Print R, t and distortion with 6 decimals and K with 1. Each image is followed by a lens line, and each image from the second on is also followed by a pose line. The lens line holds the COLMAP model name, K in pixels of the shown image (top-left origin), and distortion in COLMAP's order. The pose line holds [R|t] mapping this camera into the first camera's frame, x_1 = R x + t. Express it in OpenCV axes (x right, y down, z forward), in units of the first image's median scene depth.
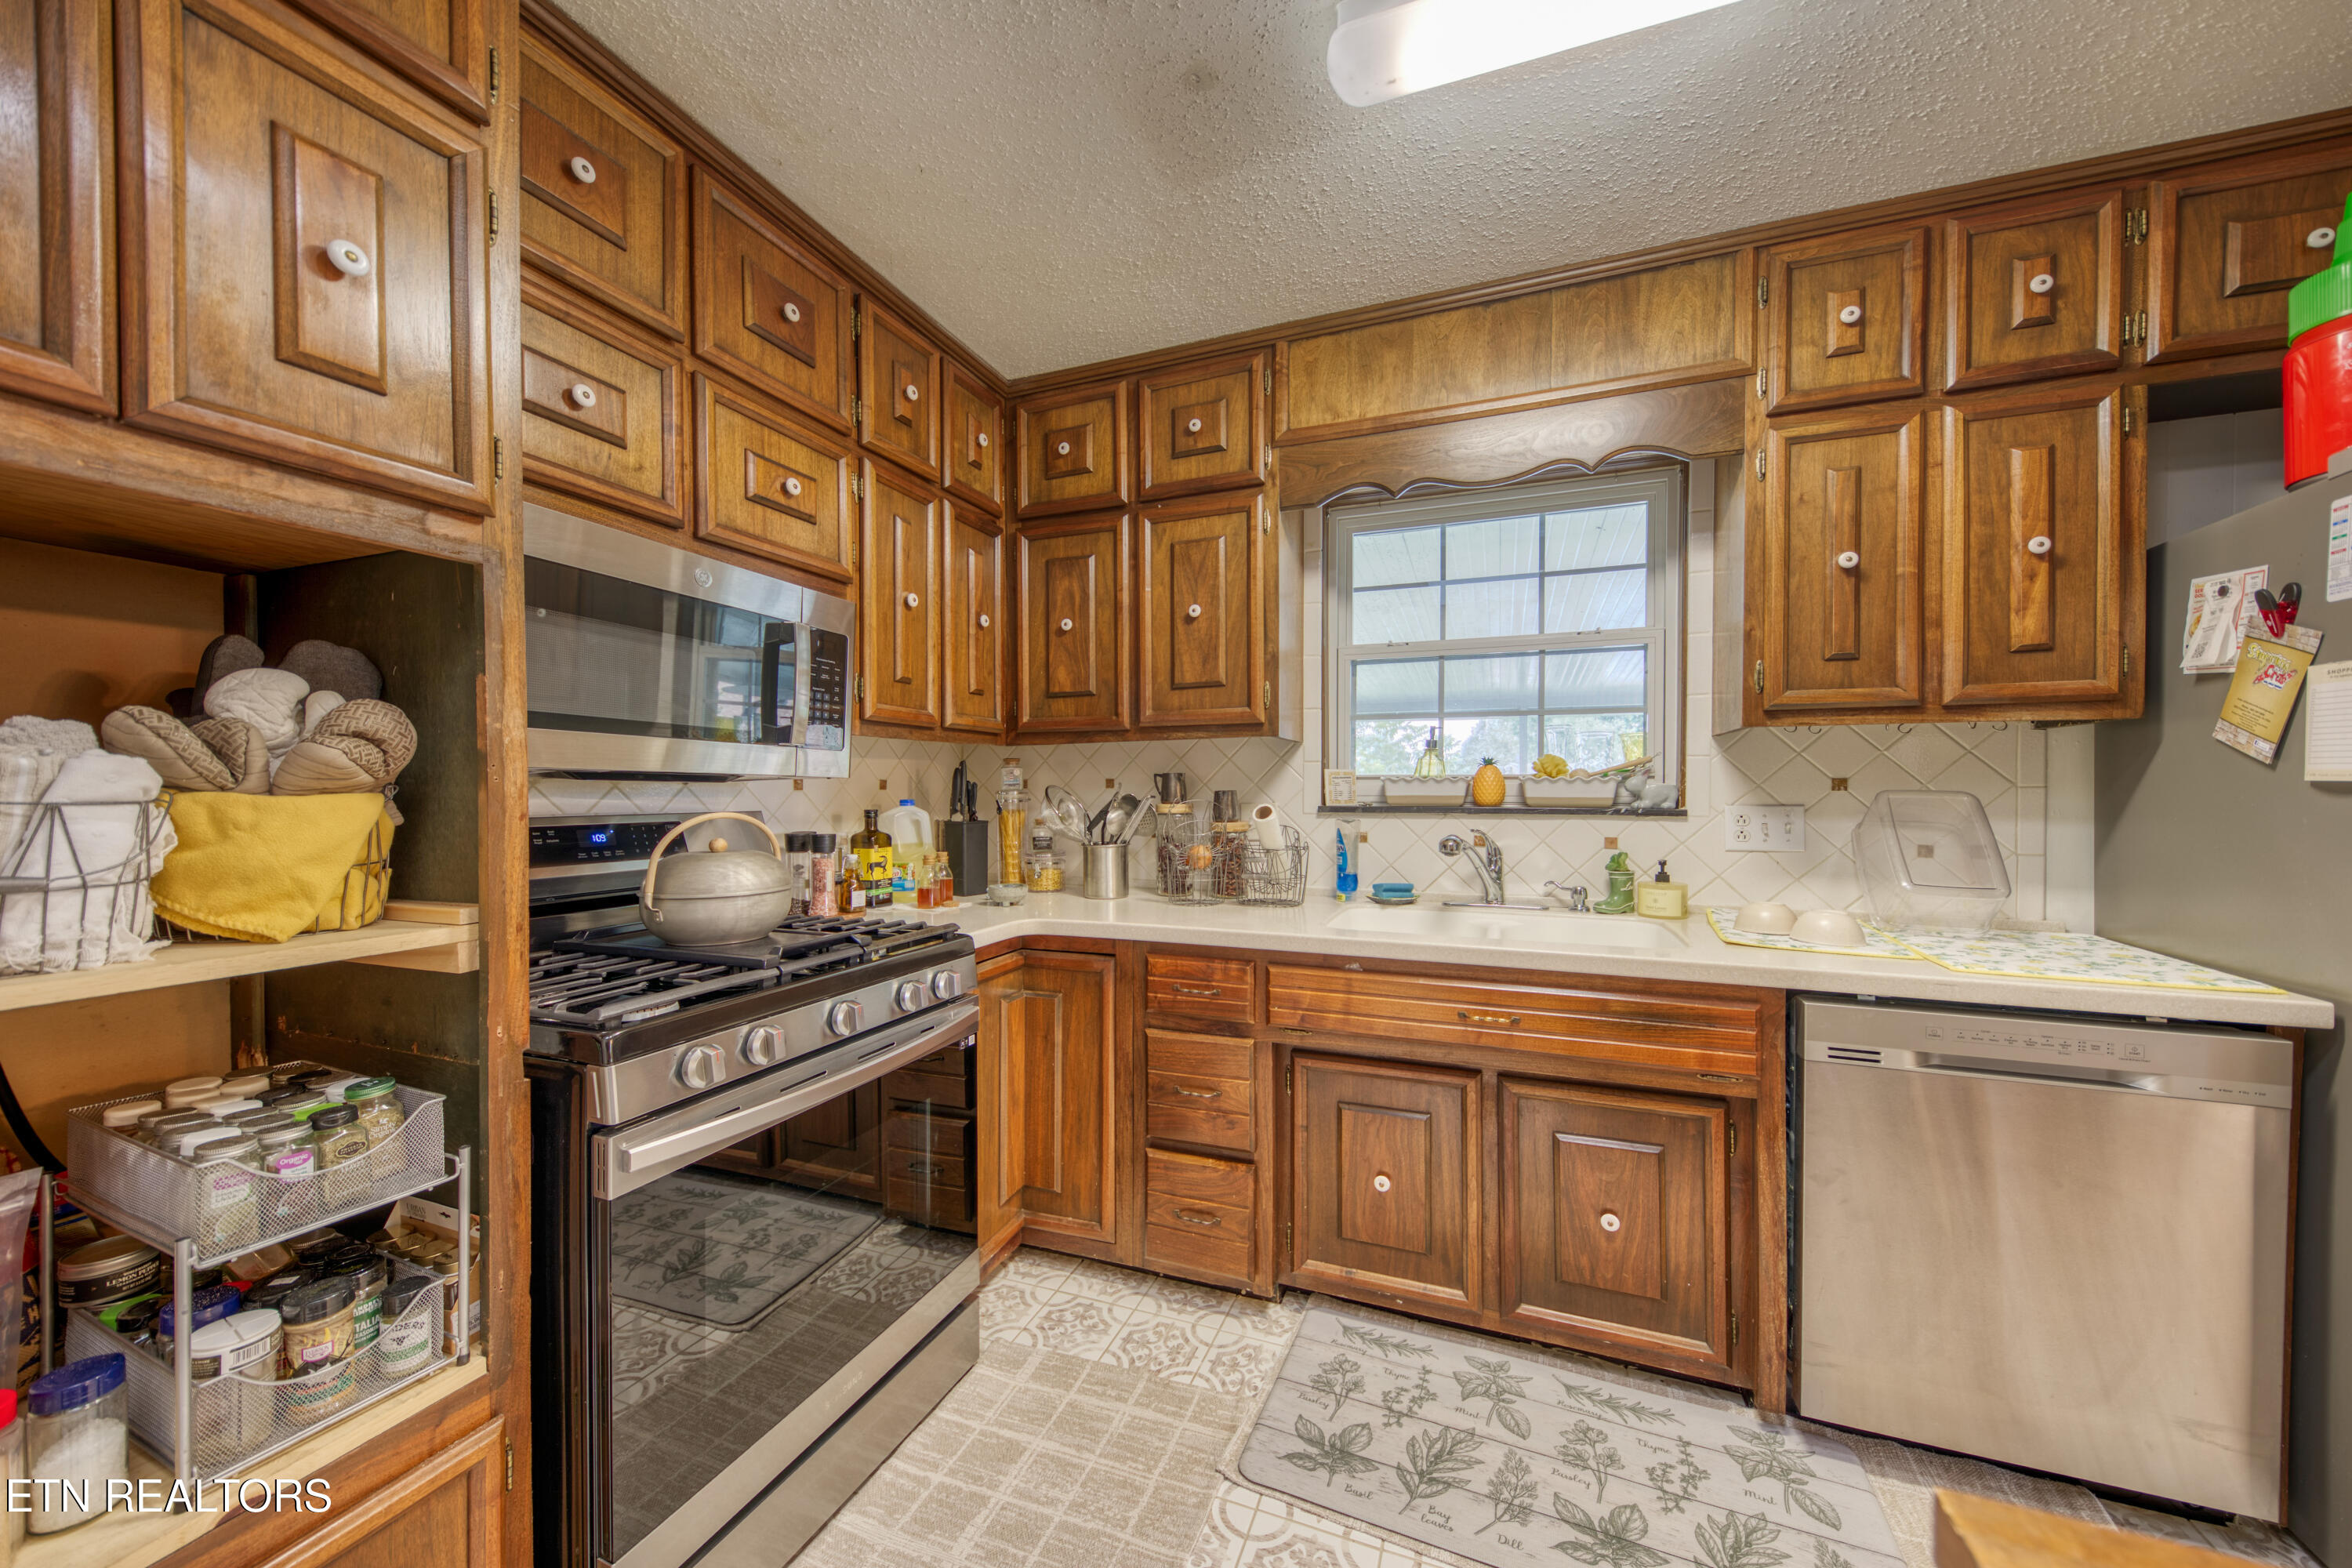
lens RADIAL K [[800.5, 0, 1190.2], [0, 800.5, 794.7], [0, 0, 1]] dist [0.010671, -0.001008]
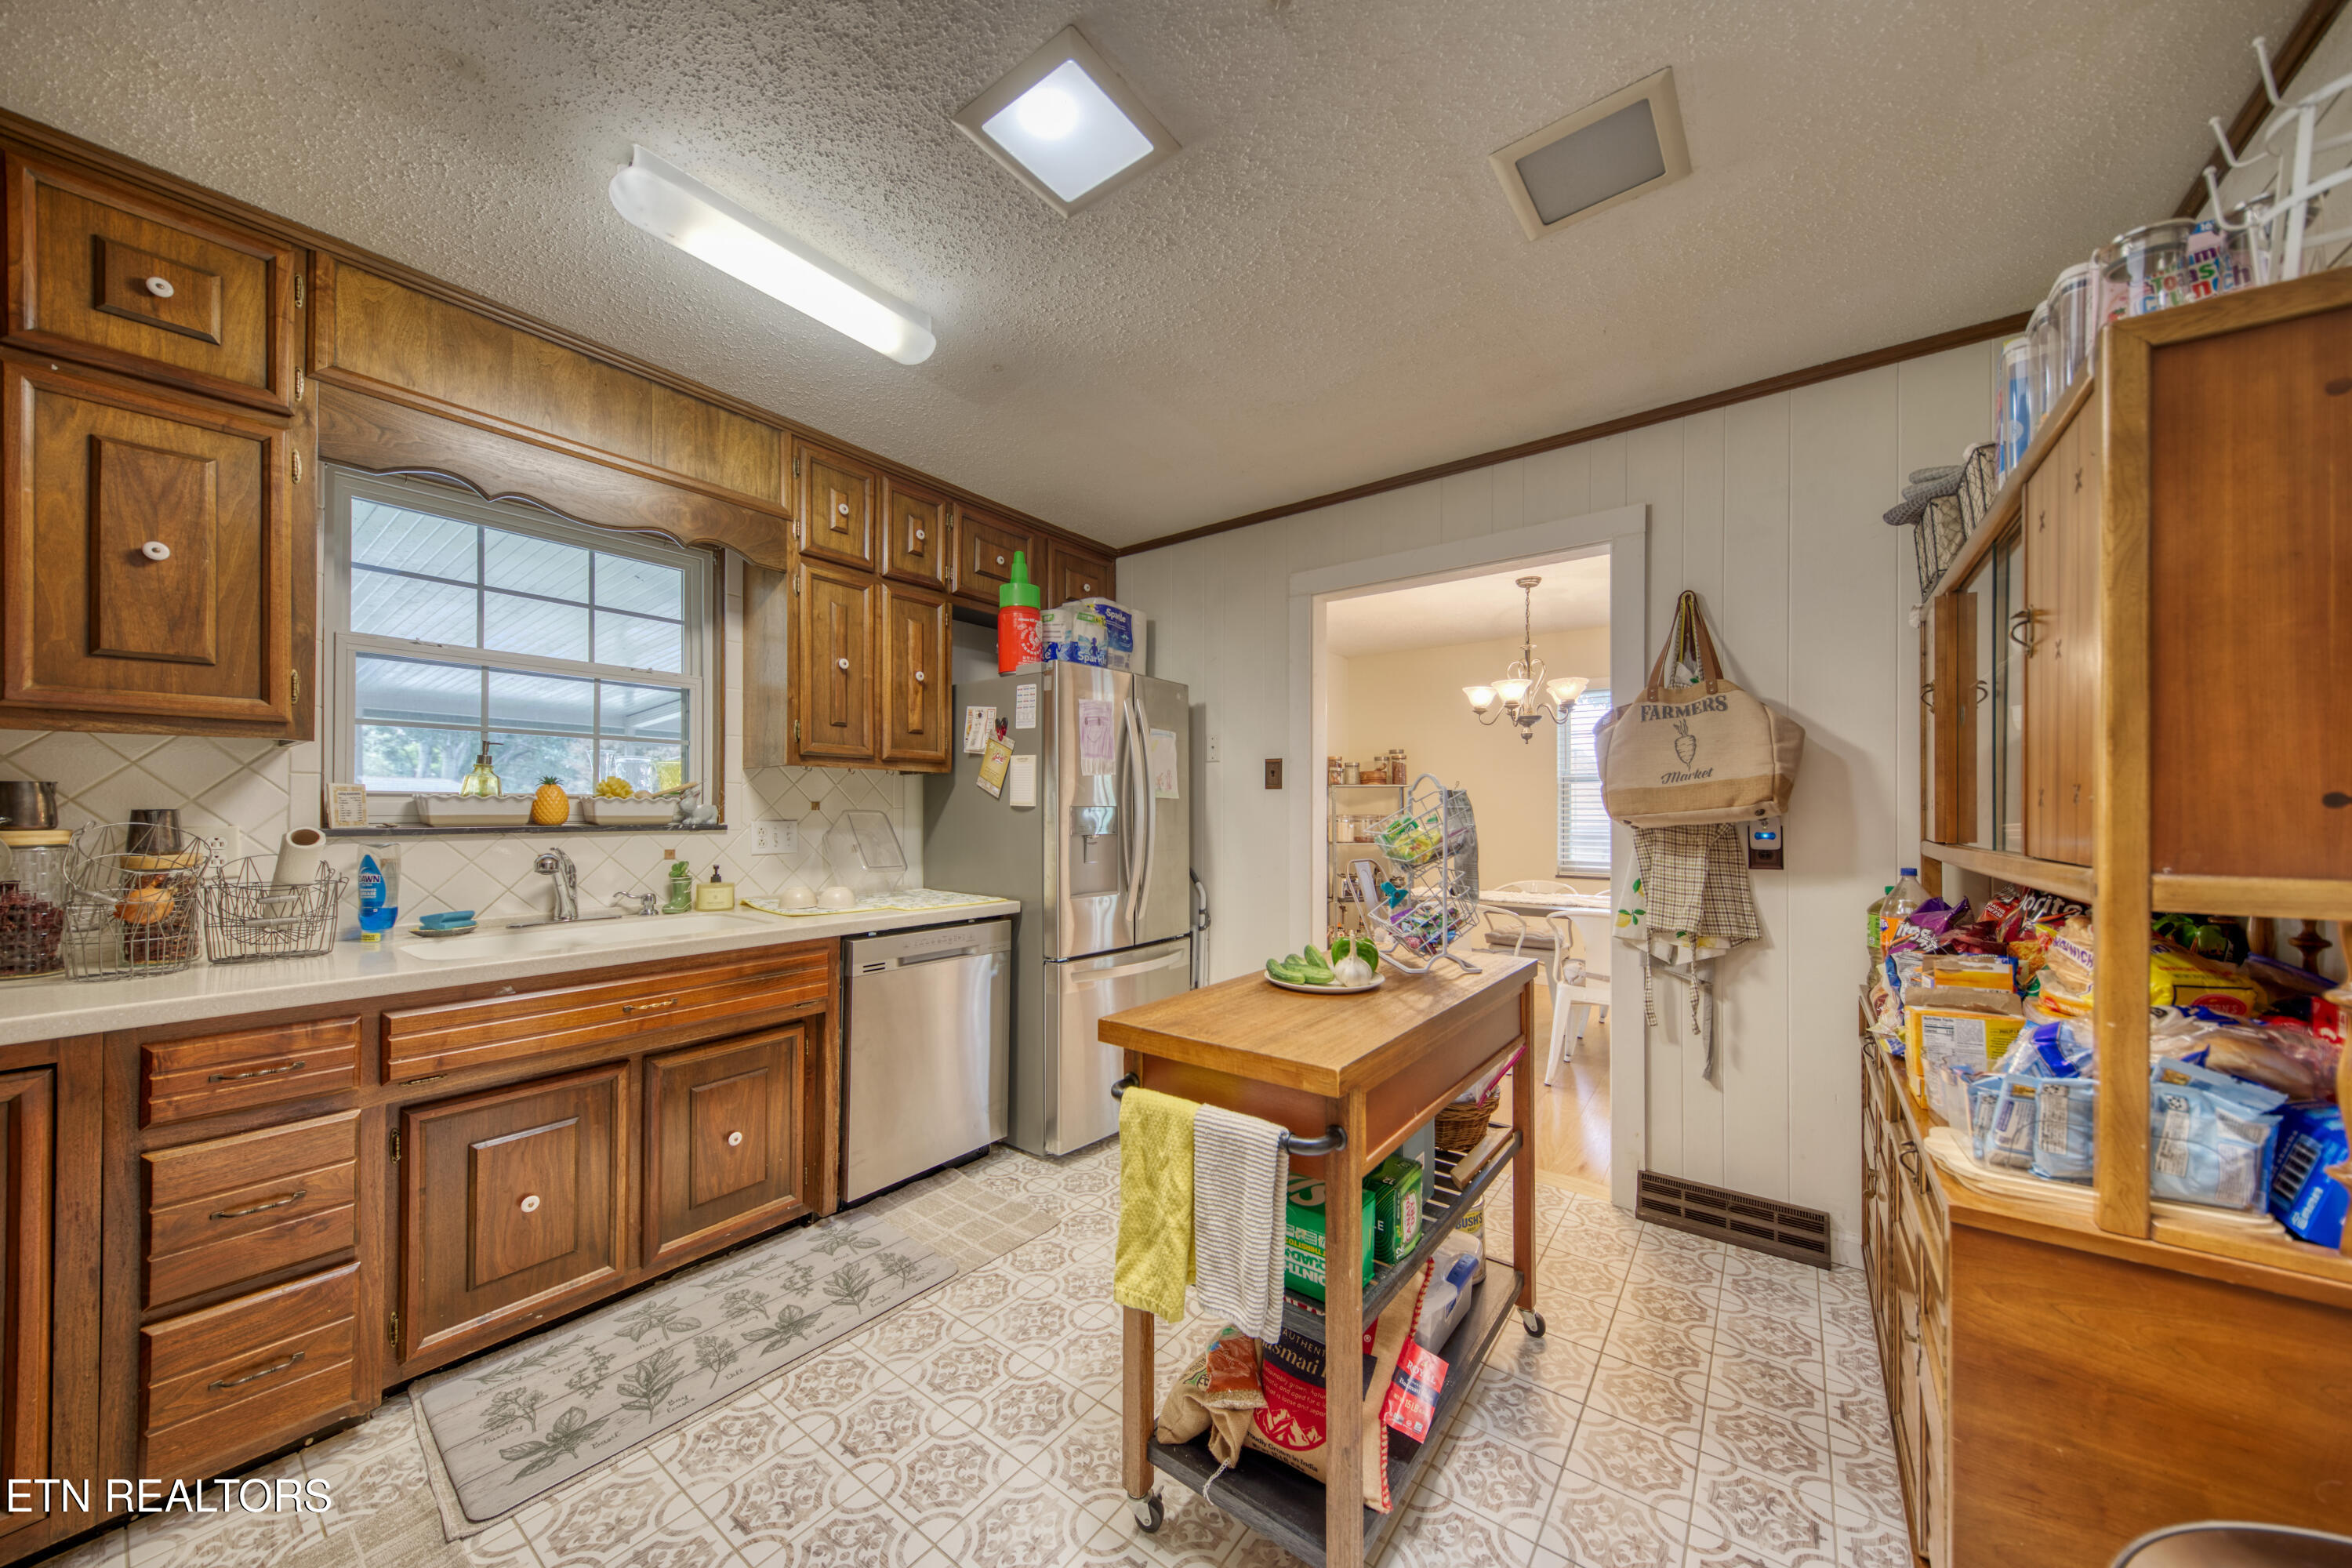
lens RADIAL K [[800.5, 0, 1181.5], [0, 800.5, 807.9], [0, 0, 1]] dist [0.010671, -0.001008]
pose [[0.269416, 0.003644, 0.963017, -0.495425], [0.006190, 0.999966, -0.005516, 0.003691], [-0.963004, 0.007447, 0.269384, -0.052189]]
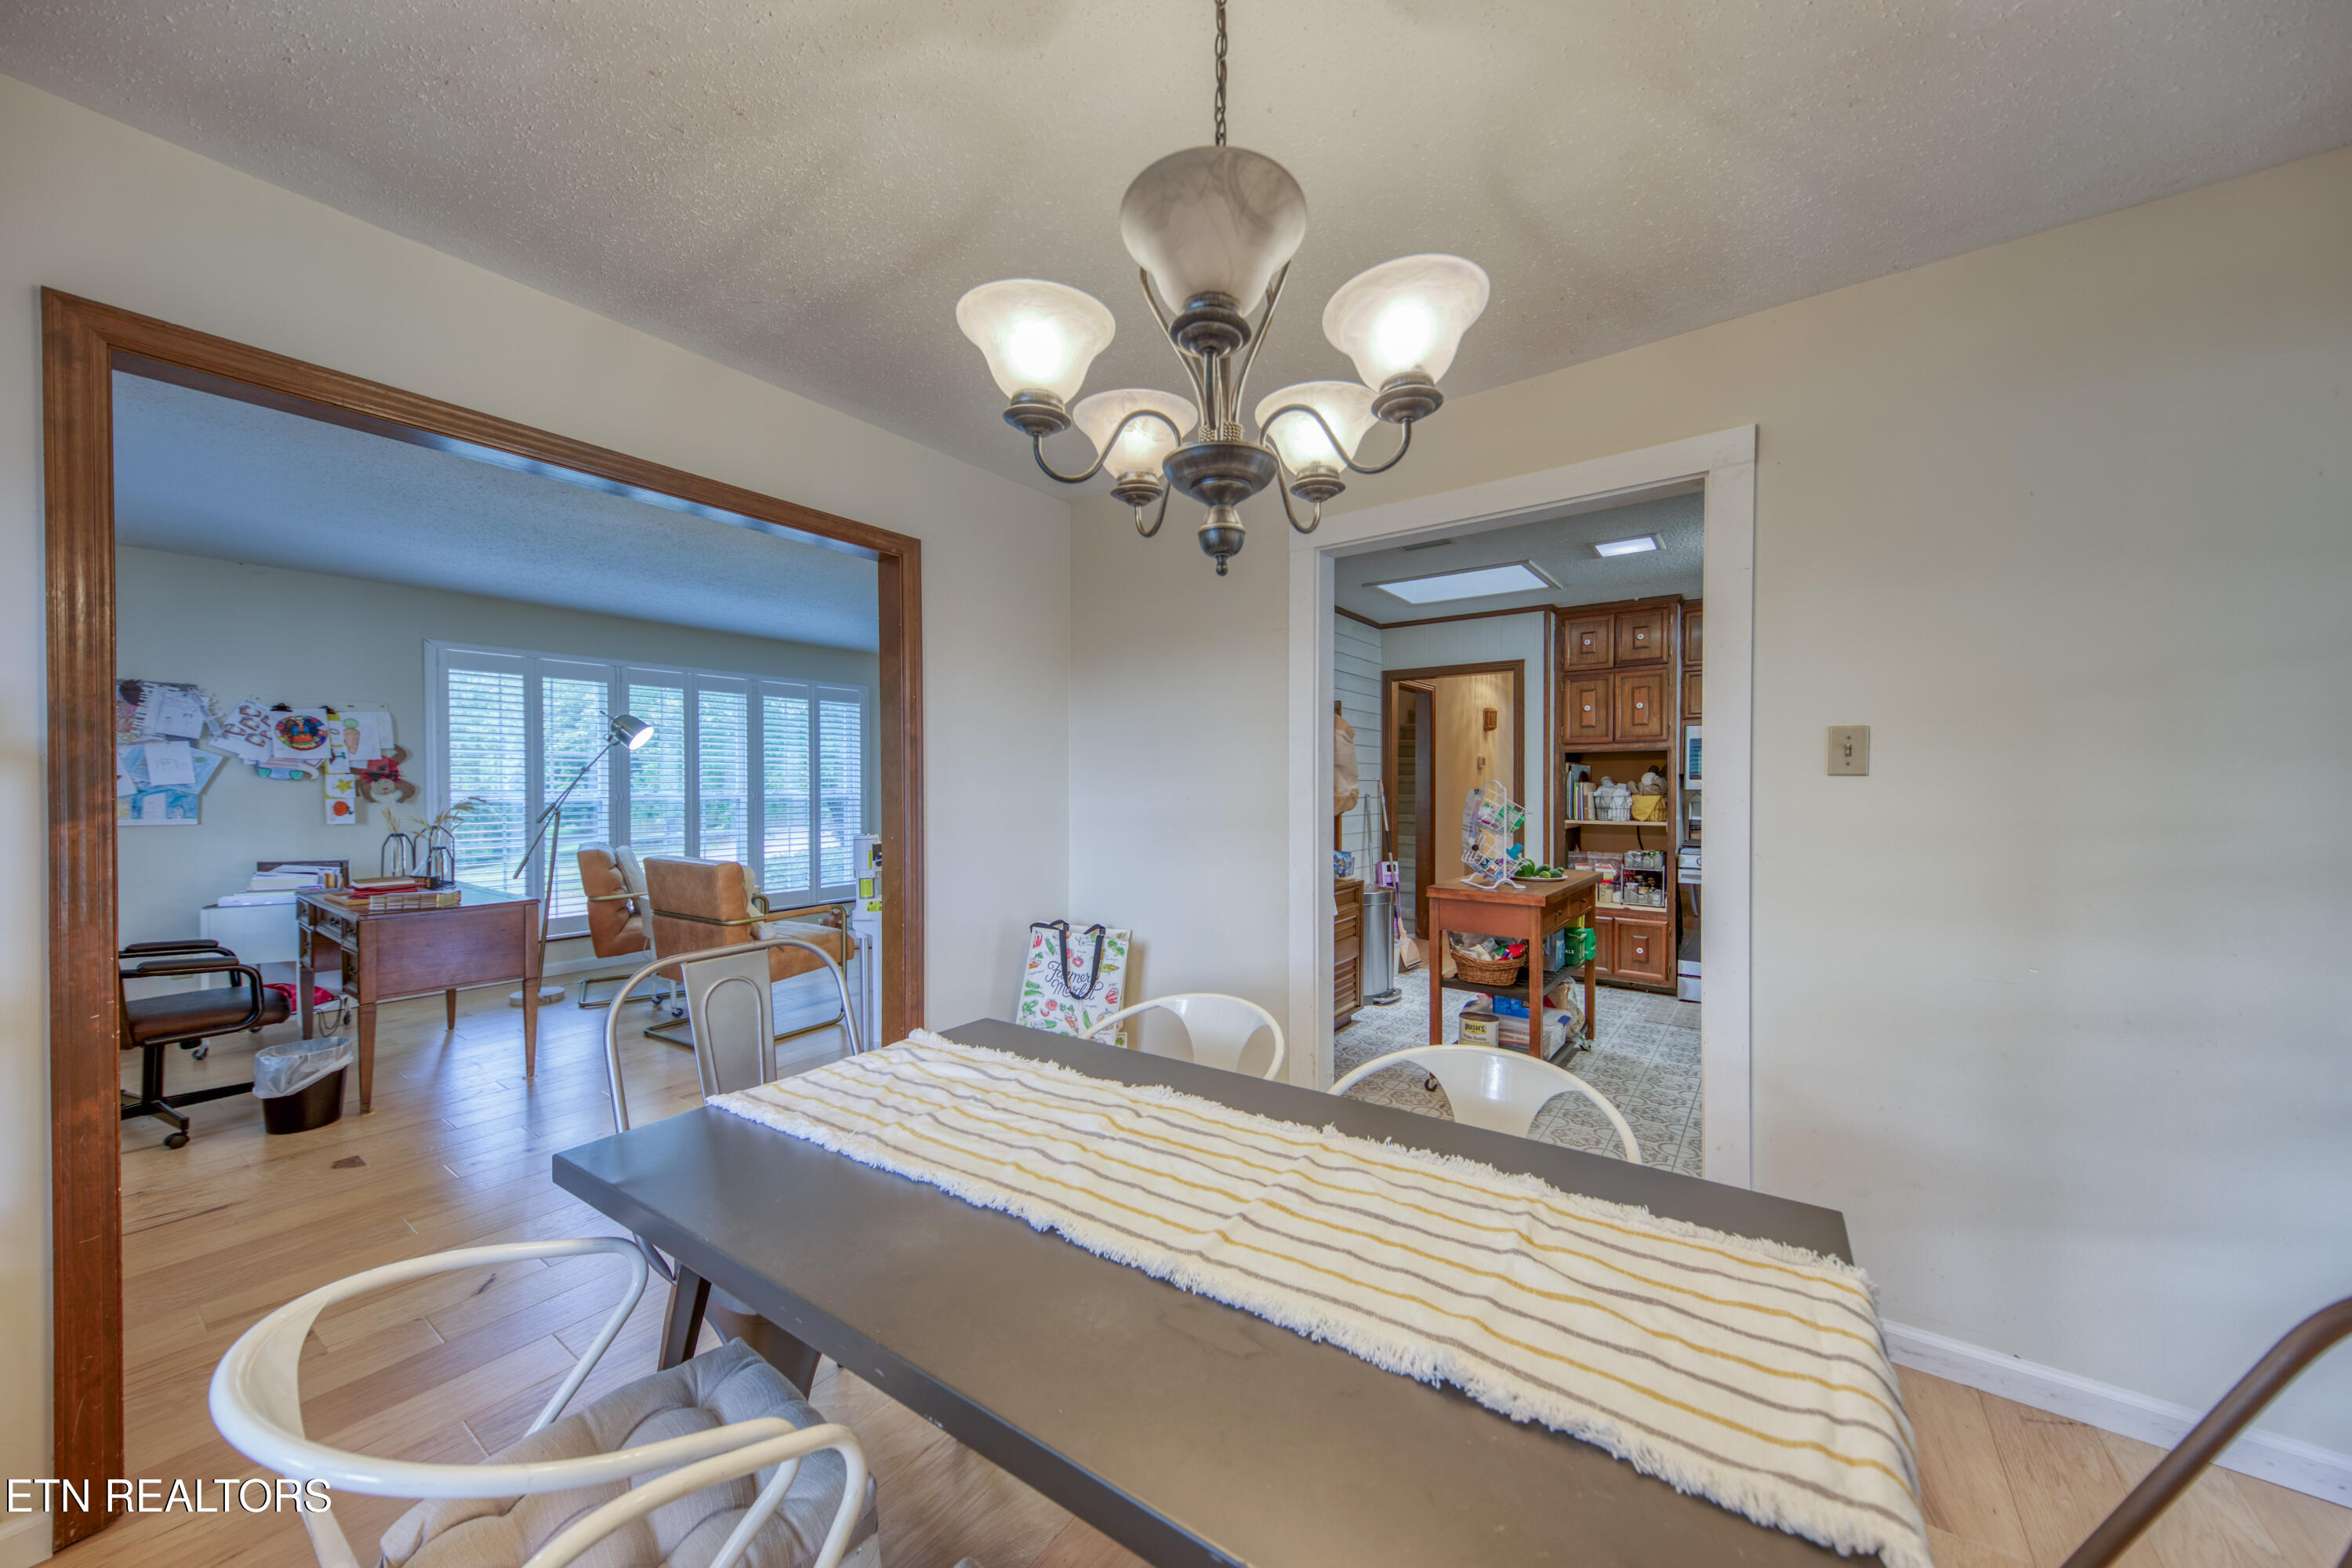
lens RADIAL K [[800.5, 0, 1124.9], [0, 800.5, 797.6], [0, 0, 1]] dist [0.010671, -0.001008]
pose [[-0.338858, 0.014467, -0.940726, 2.690547], [-0.001205, 0.999874, 0.015810, -0.034382], [0.940837, 0.006491, -0.338798, -0.253009]]
